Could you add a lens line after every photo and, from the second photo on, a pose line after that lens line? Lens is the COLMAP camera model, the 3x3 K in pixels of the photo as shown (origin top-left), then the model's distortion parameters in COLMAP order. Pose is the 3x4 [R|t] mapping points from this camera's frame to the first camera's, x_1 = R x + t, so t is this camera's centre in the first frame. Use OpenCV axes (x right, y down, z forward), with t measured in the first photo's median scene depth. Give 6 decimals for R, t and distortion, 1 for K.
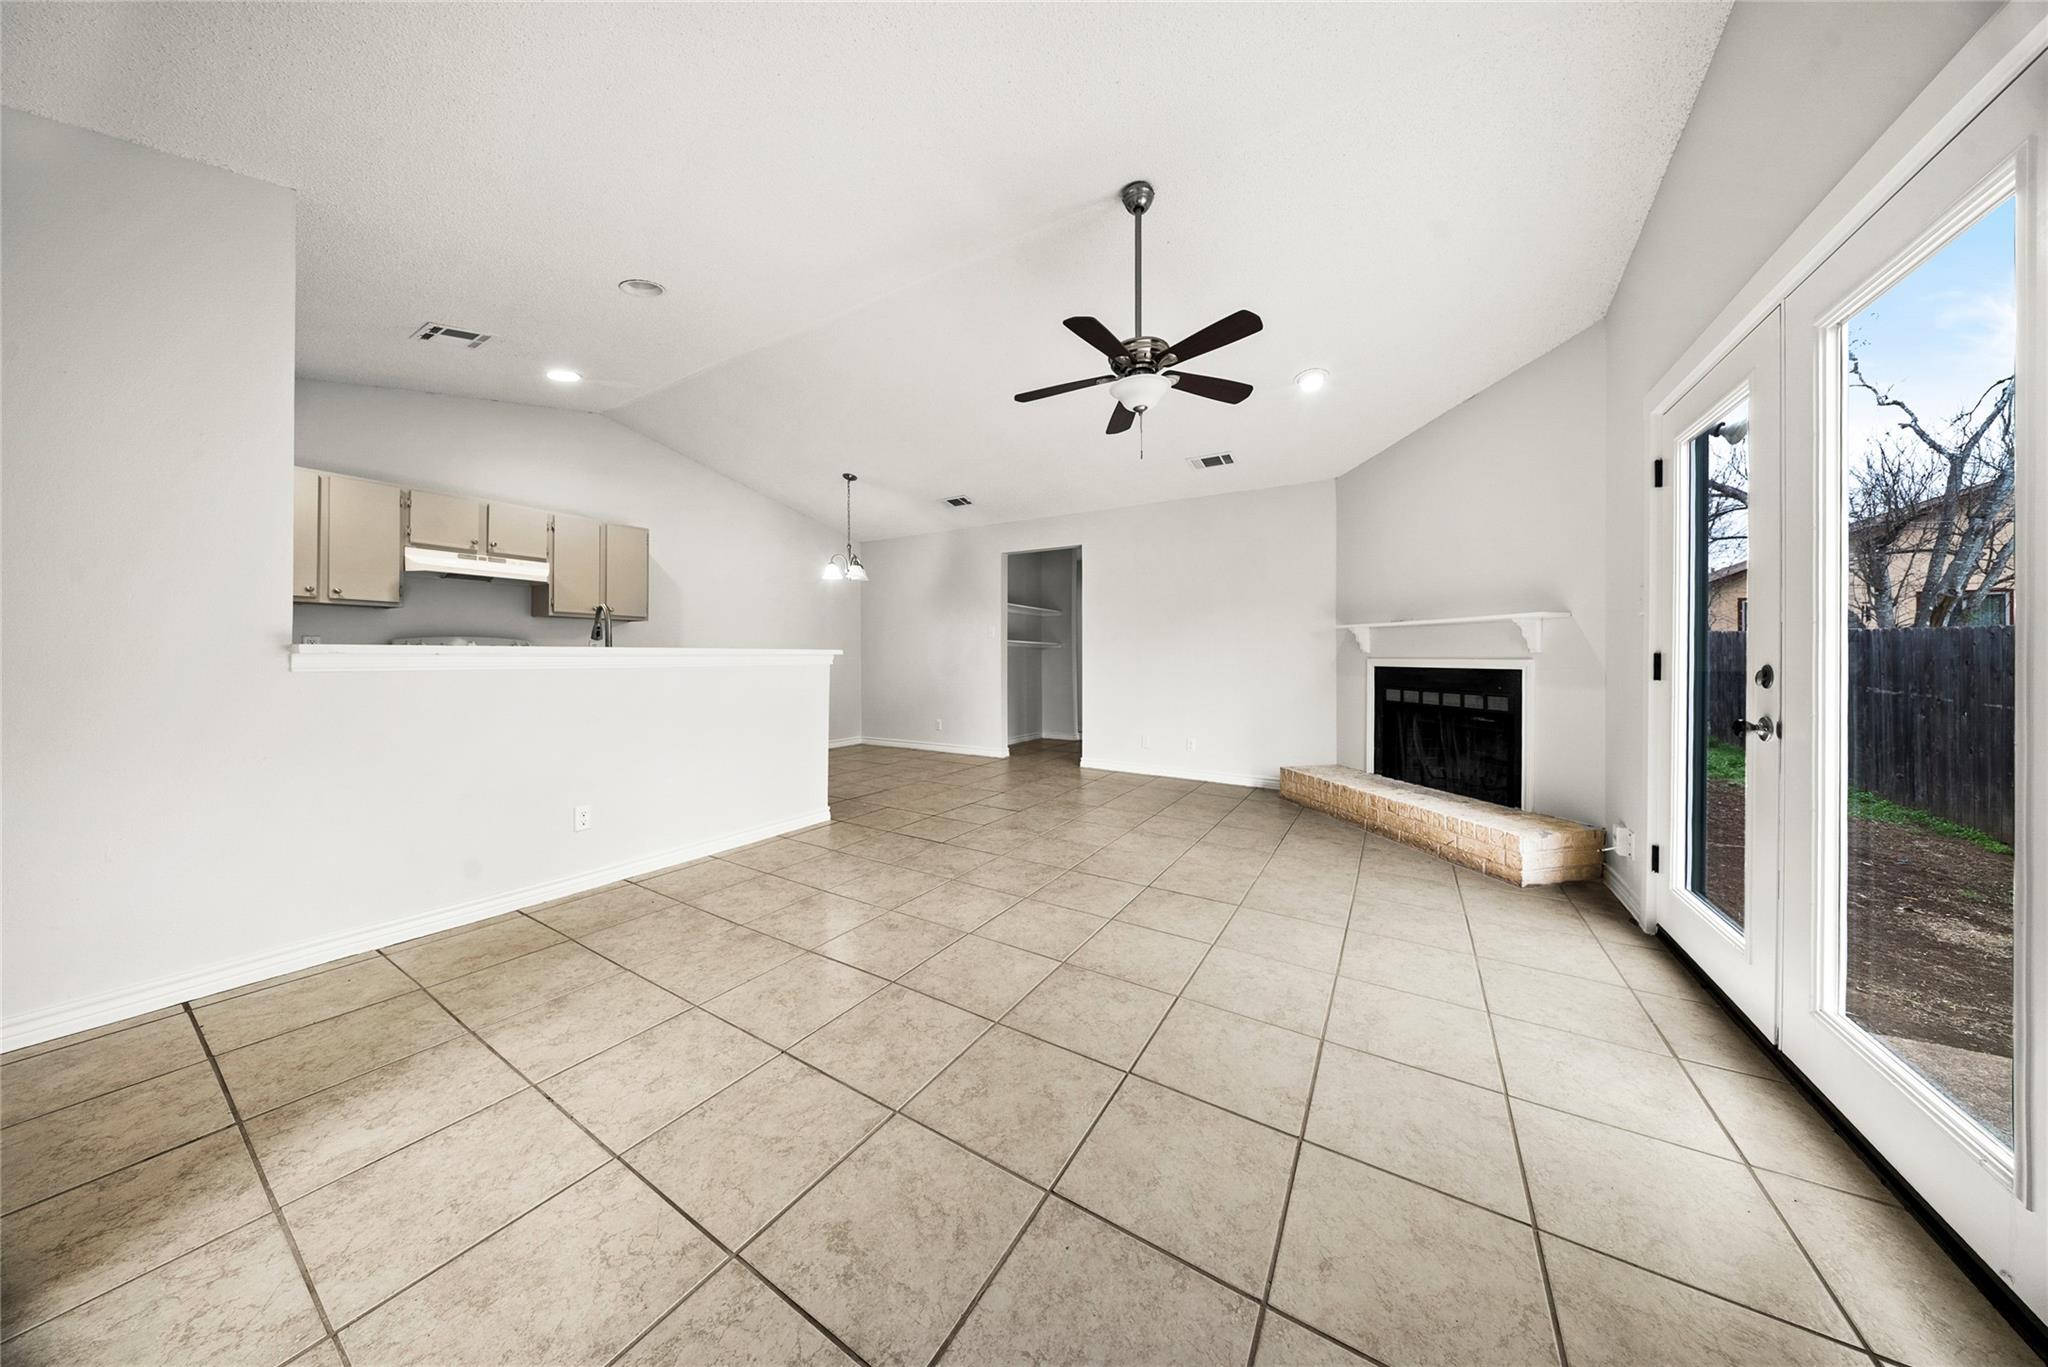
lens RADIAL K [[612.4, 0, 1026.5], [0, 612.4, 657.1], [0, 0, 1]] dist [-0.001088, -0.000479]
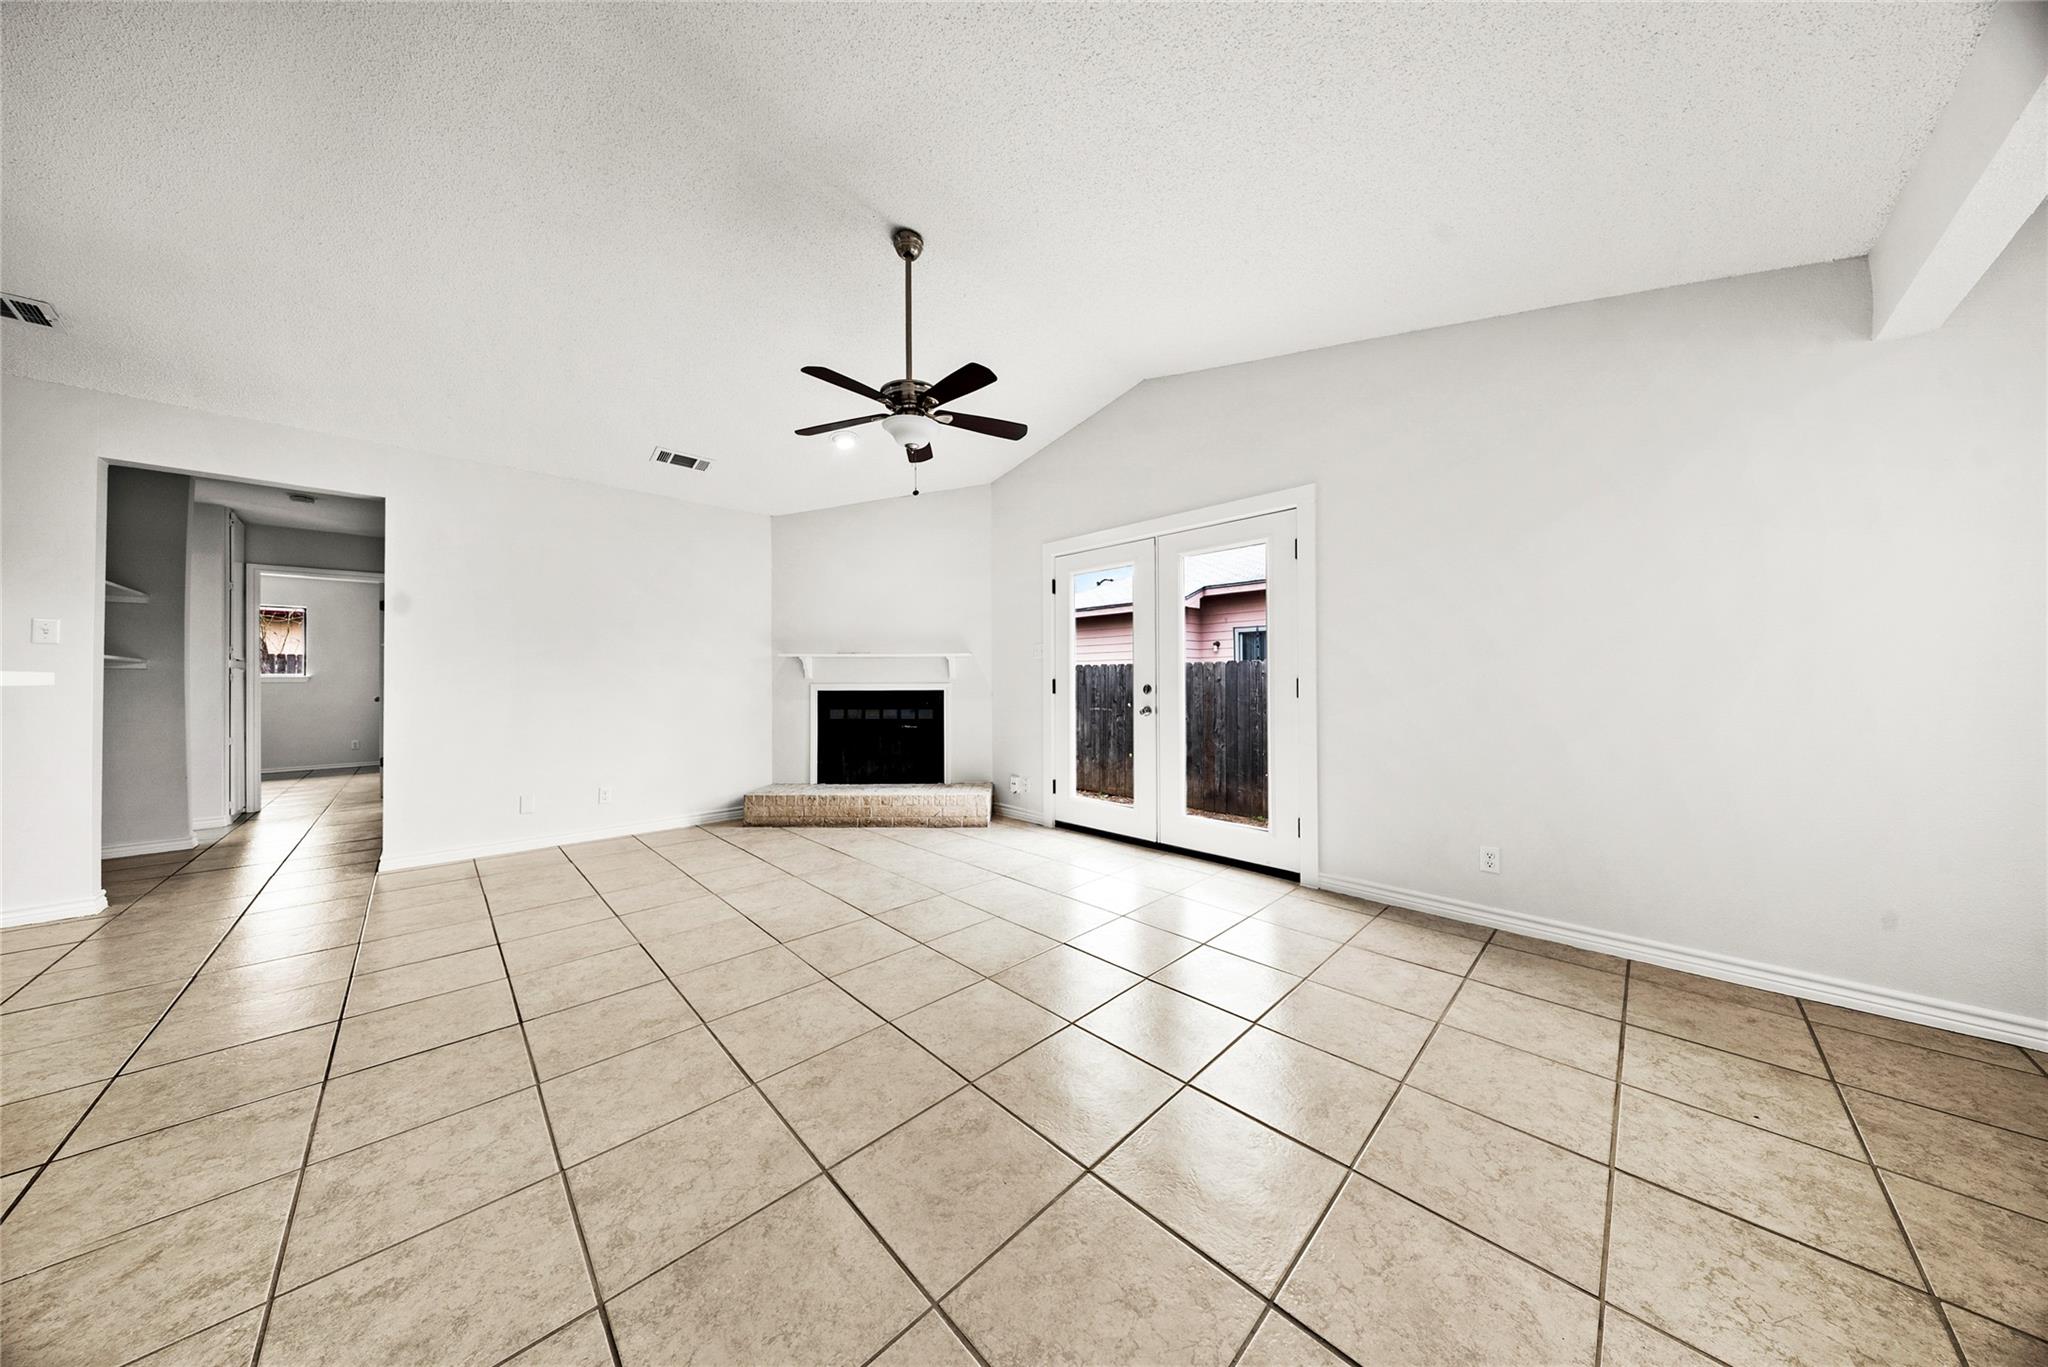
lens RADIAL K [[612.4, 0, 1033.8], [0, 612.4, 681.0], [0, 0, 1]] dist [-0.001088, -0.000479]
pose [[0.238265, -0.006379, 0.971179, -0.637187], [0.007260, 0.999962, 0.004787, -0.007980], [-0.971173, 0.005910, 0.238303, 0.460669]]
